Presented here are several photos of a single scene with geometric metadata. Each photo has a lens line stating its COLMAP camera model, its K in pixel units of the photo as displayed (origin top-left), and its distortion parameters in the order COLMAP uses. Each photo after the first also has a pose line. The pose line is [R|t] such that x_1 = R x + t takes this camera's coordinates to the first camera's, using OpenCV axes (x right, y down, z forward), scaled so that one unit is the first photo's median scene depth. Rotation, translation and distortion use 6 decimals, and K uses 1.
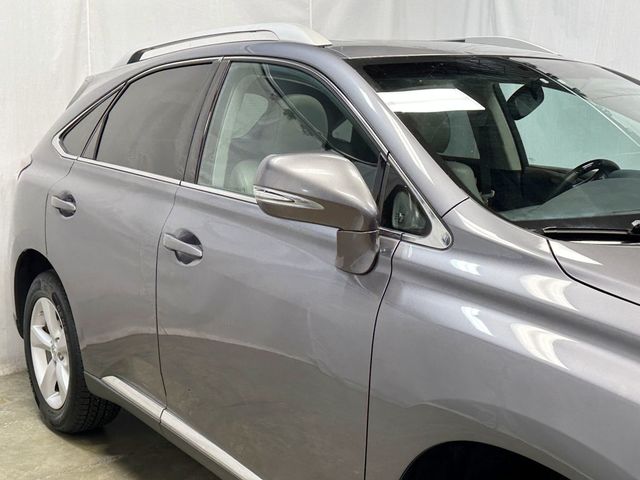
lens RADIAL K [[836.6, 0, 320.0], [0, 836.6, 240.0], [0, 0, 1]] dist [0.179215, -0.306177]
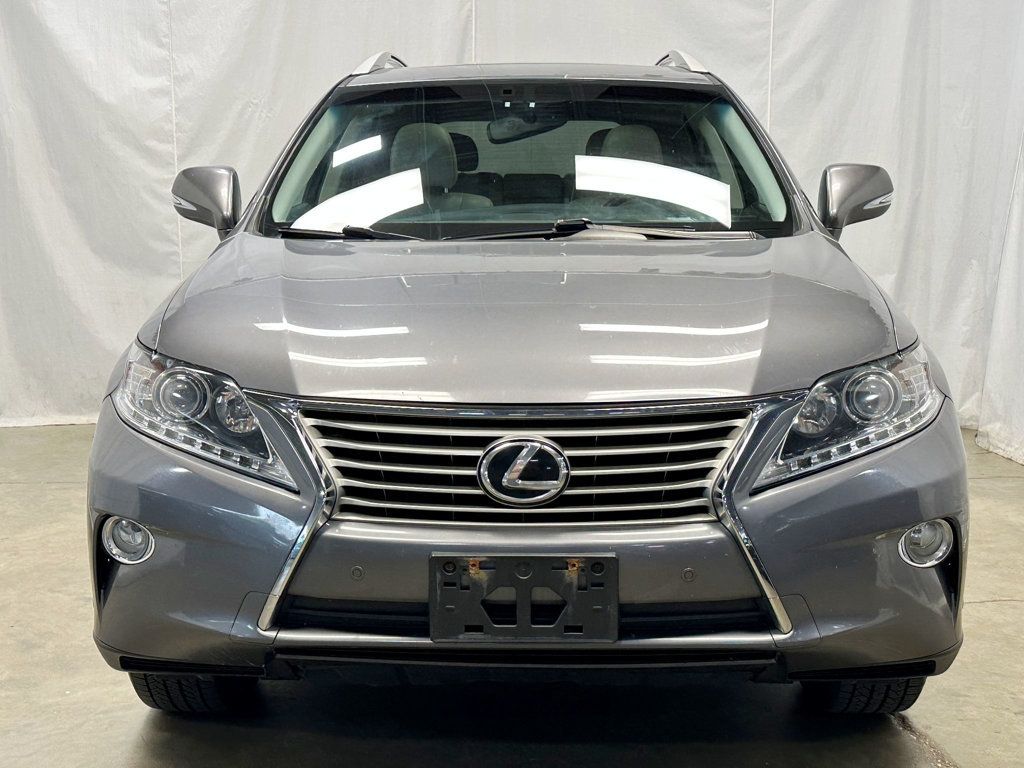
lens RADIAL K [[1338.6, 0, 512.0], [0, 1338.6, 384.0], [0, 0, 1]] dist [0.179215, -0.306177]
pose [[0.807049, 0.105730, -0.580942, 0.847879], [-0.097257, 0.994203, 0.045832, 0.047072], [0.582420, 0.019512, 0.812654, -0.195502]]
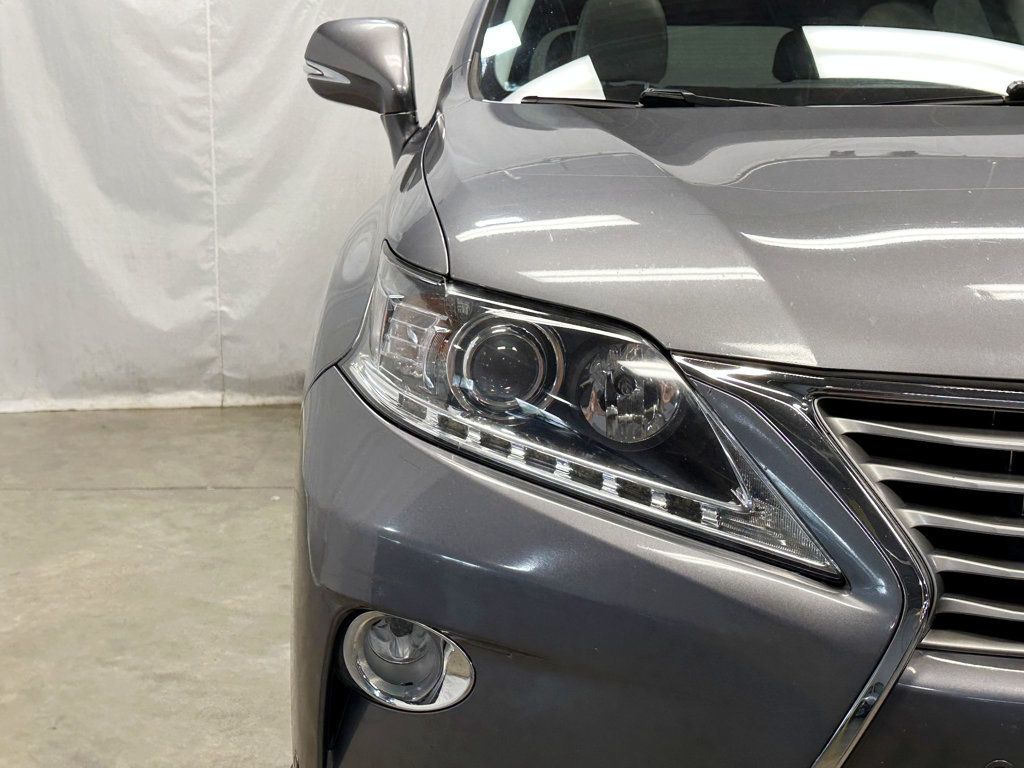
lens RADIAL K [[1338.6, 0, 512.0], [0, 1338.6, 384.0], [0, 0, 1]] dist [0.179215, -0.306177]
pose [[0.831525, 0.120211, -0.542324, 0.472893], [-0.110082, 0.992601, 0.051235, 0.090554], [0.544471, 0.017097, 0.838606, -0.003831]]
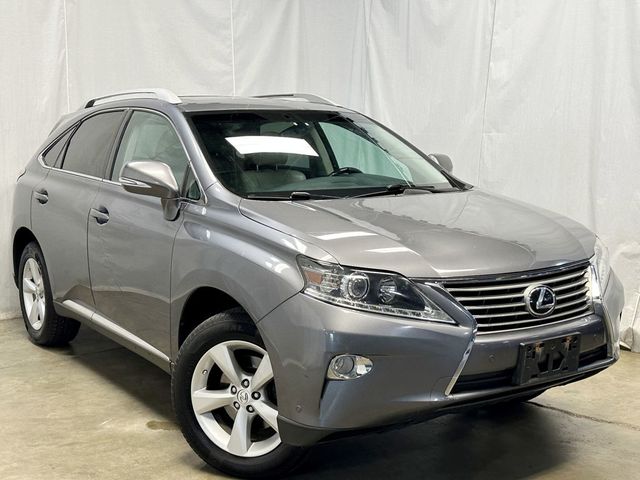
lens RADIAL K [[836.6, 0, 320.0], [0, 836.6, 240.0], [0, 0, 1]] dist [0.179215, -0.306177]
pose [[0.999726, 0.000943, -0.023382, 0.253848], [-0.001551, 0.999661, -0.025985, 0.078573], [0.023350, 0.026015, 0.999389, -0.572216]]
